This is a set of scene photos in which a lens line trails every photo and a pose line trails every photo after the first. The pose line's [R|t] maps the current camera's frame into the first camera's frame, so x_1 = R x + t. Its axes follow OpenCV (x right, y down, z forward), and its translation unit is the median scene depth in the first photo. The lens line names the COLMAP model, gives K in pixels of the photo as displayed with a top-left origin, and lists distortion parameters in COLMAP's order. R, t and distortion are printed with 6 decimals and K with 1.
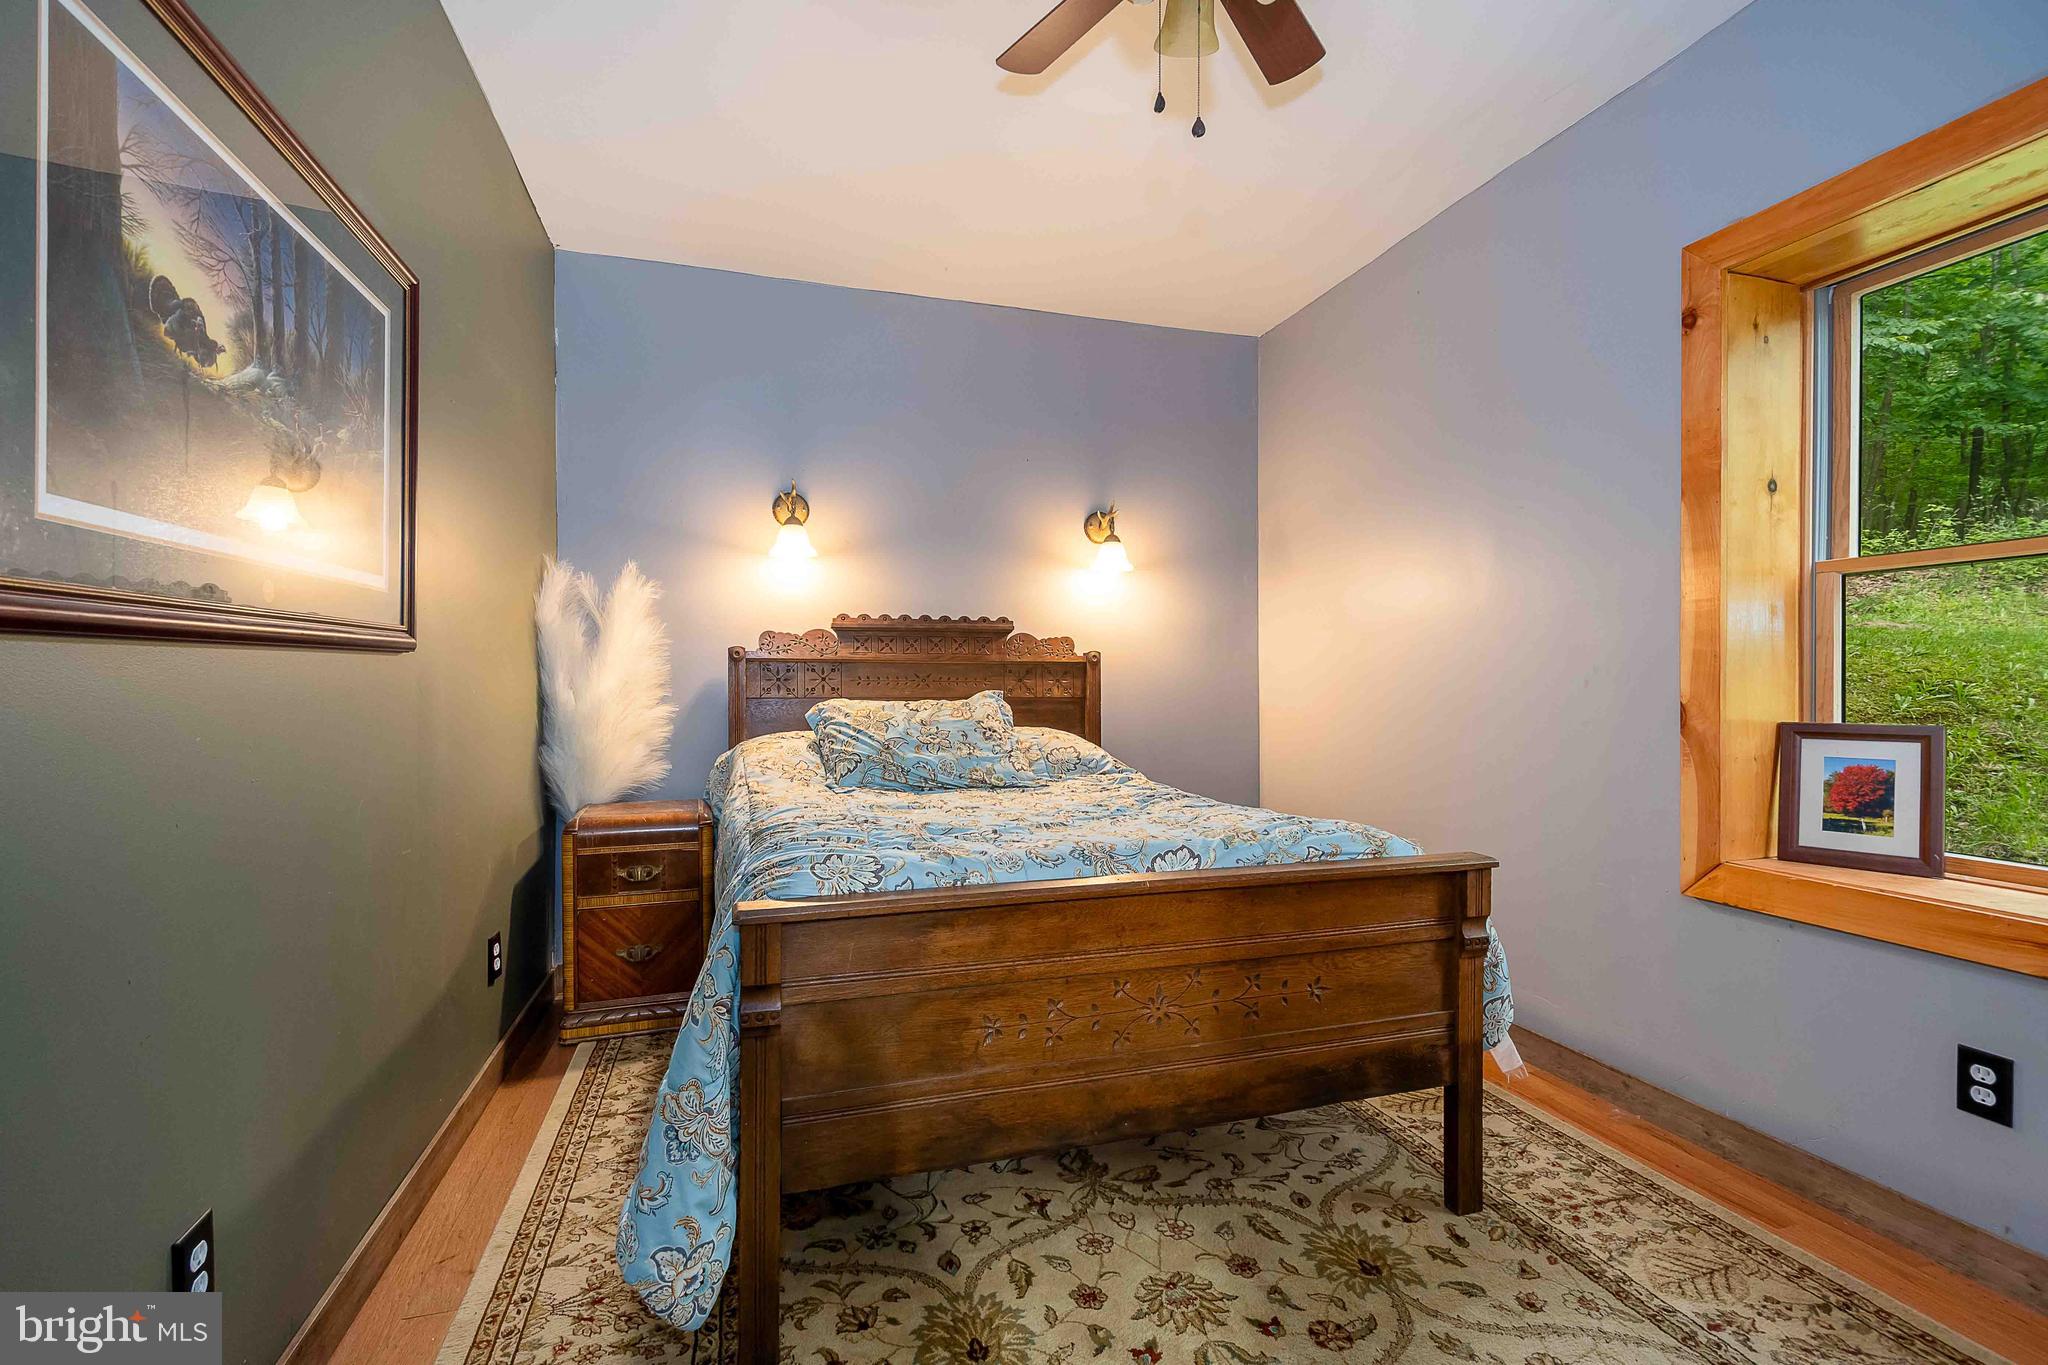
lens RADIAL K [[882.6, 0, 996.6], [0, 882.6, 679.0], [0, 0, 1]] dist [0.003575, -0.000211]
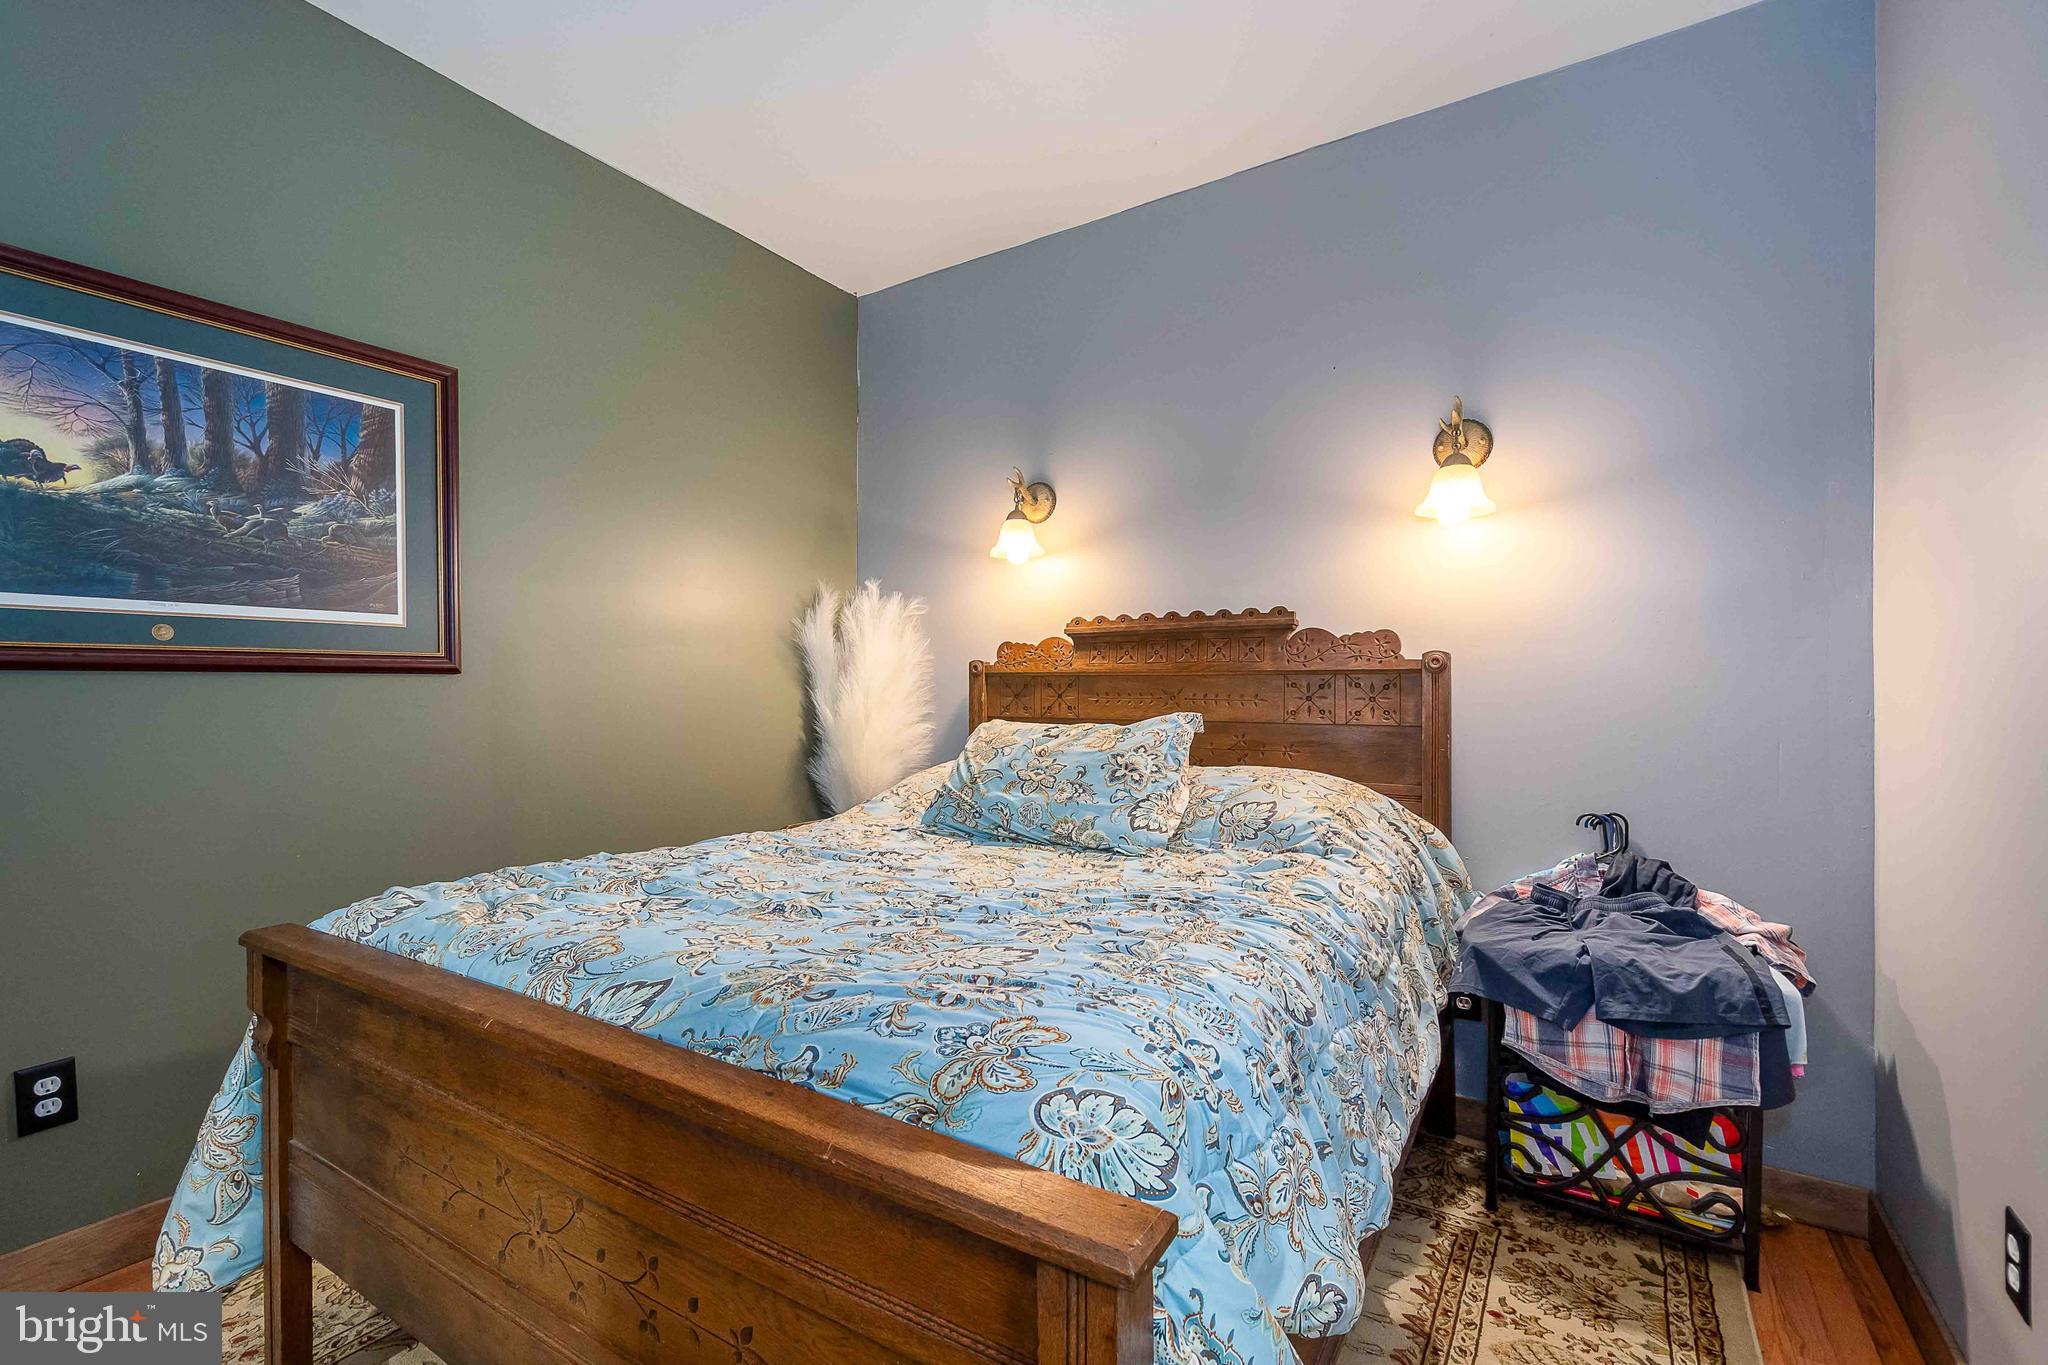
lens RADIAL K [[889.5, 0, 1022.4], [0, 889.5, 697.3], [0, 0, 1]] dist [0.000400, -0.000323]
pose [[0.658091, 0.003179, -0.752932, 0.431771], [-0.001055, 0.999994, 0.003299, -0.001367], [0.752938, -0.001376, 0.658090, 0.420221]]
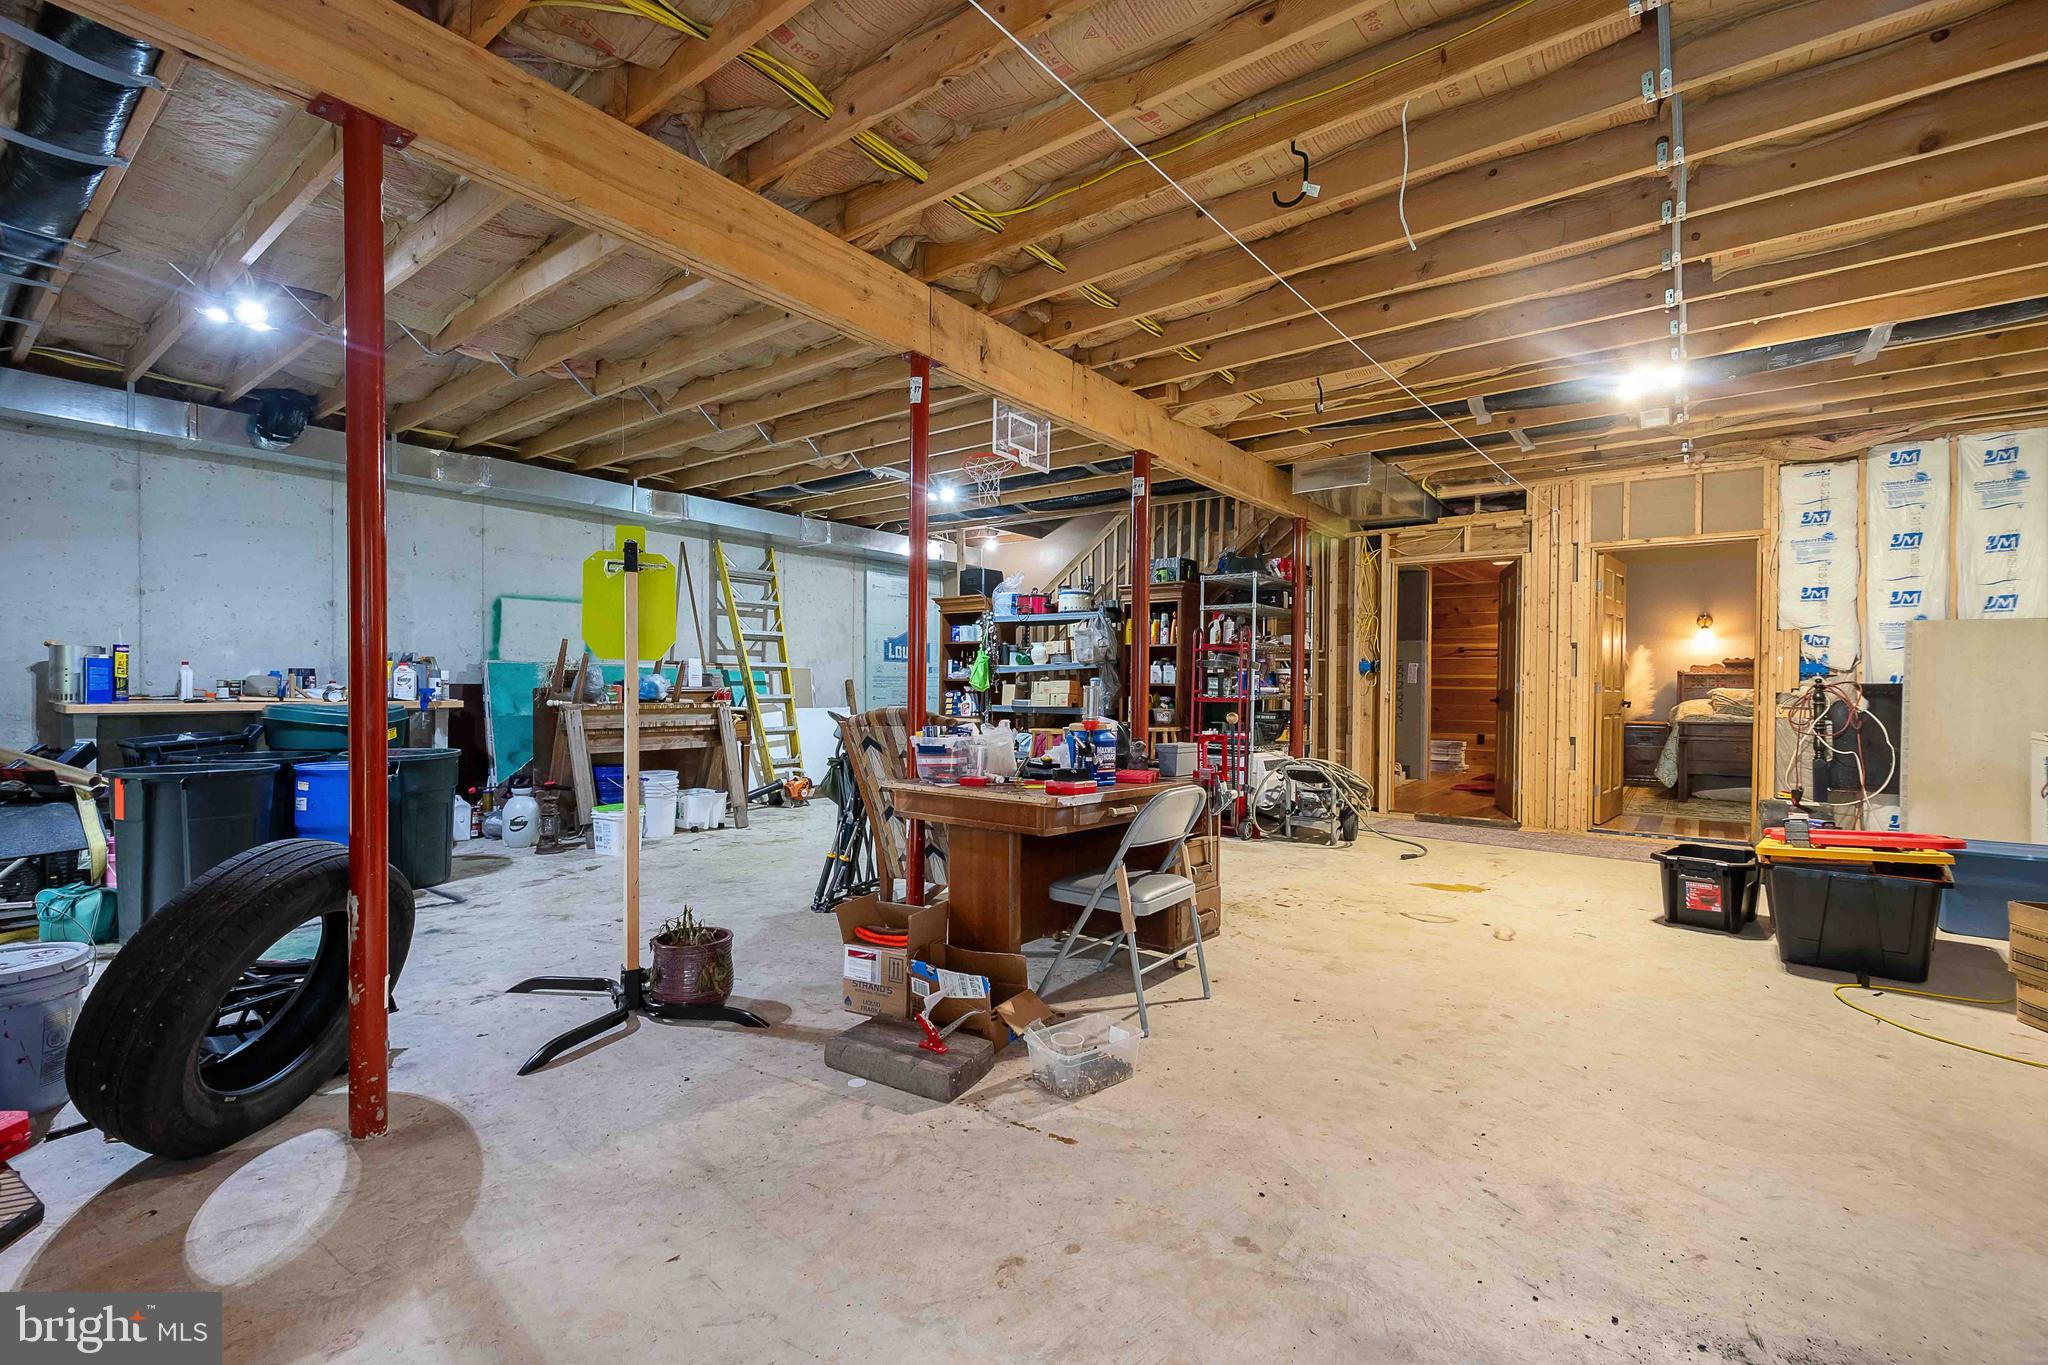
lens RADIAL K [[889.5, 0, 1022.4], [0, 889.5, 697.3], [0, 0, 1]] dist [0.000400, -0.000323]
pose [[0.599105, 0.014424, -0.800540, 0.744637], [-0.005125, 0.999886, 0.014181, 0.021014], [0.800654, -0.004393, 0.599111, -2.464988]]
